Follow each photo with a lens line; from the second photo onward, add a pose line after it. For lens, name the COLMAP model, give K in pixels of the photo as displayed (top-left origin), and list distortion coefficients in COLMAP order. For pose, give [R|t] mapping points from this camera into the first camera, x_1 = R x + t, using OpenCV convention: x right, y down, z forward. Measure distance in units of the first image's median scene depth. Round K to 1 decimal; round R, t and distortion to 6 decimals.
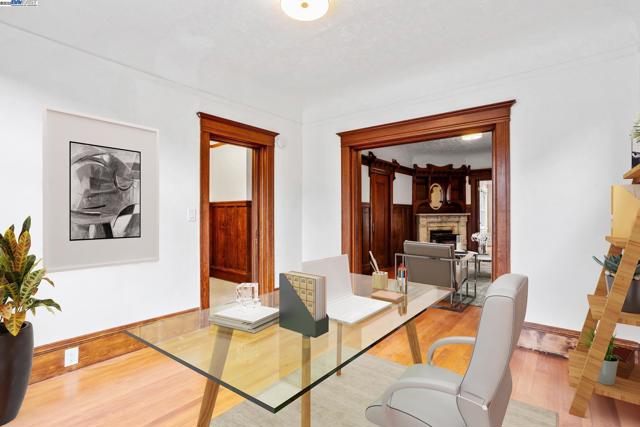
lens RADIAL K [[310.1, 0, 319.9], [0, 310.1, 215.1], [0, 0, 1]] dist [-0.026362, 0.011450]
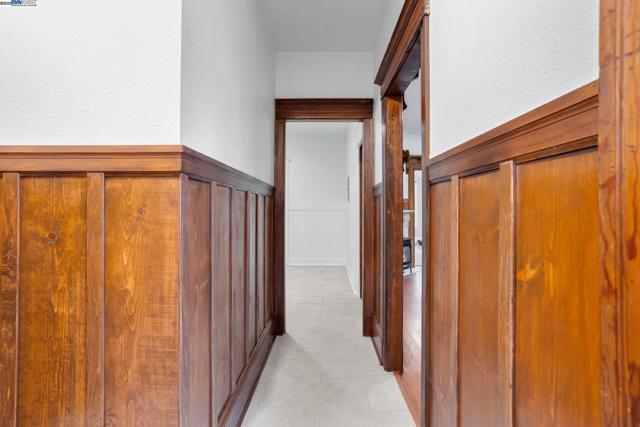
lens RADIAL K [[310.1, 0, 319.4], [0, 310.1, 209.3], [0, 0, 1]] dist [-0.026362, 0.011450]
pose [[0.793045, 0.006471, 0.609129, -0.187184], [-0.005987, 0.999978, -0.002828, -0.004016], [-0.609134, -0.001404, 0.793066, 0.510589]]
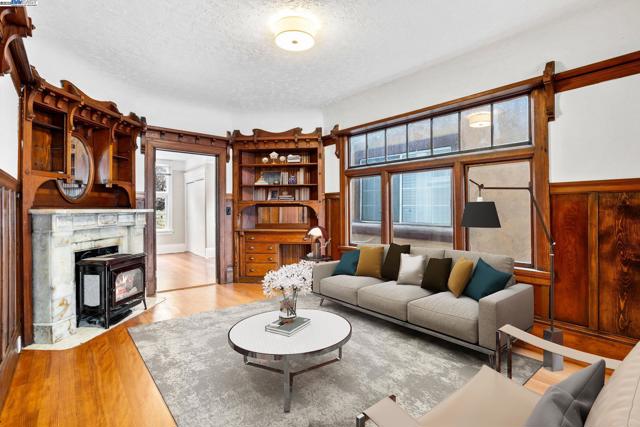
lens RADIAL K [[310.1, 0, 318.6], [0, 310.1, 210.2], [0, 0, 1]] dist [-0.026362, 0.011450]
pose [[0.195629, 0.007230, 0.980651, 0.036780], [-0.000104, 0.999973, -0.007352, -0.000207], [-0.980678, 0.001336, 0.195625, 0.618768]]
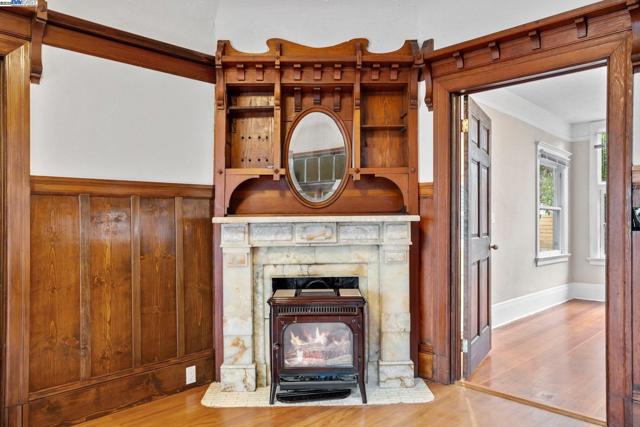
lens RADIAL K [[461.7, 0, 317.8], [0, 461.7, 218.9], [0, 0, 1]] dist [0.005936, 0.003107]
pose [[0.993169, 0.001945, -0.116666, 0.442426], [-0.001381, 0.999987, 0.004917, -0.004408], [0.116674, -0.004722, 0.993159, 0.591882]]
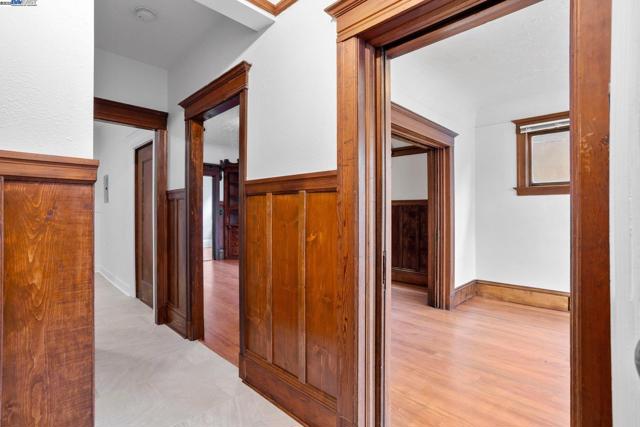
lens RADIAL K [[310.1, 0, 321.4], [0, 310.1, 211.3], [0, 0, 1]] dist [-0.026362, 0.011450]
pose [[0.101591, 0.005184, 0.994813, -0.300586], [-0.005069, 0.999976, -0.004693, -0.003885], [-0.994813, -0.004566, 0.101615, 0.515020]]
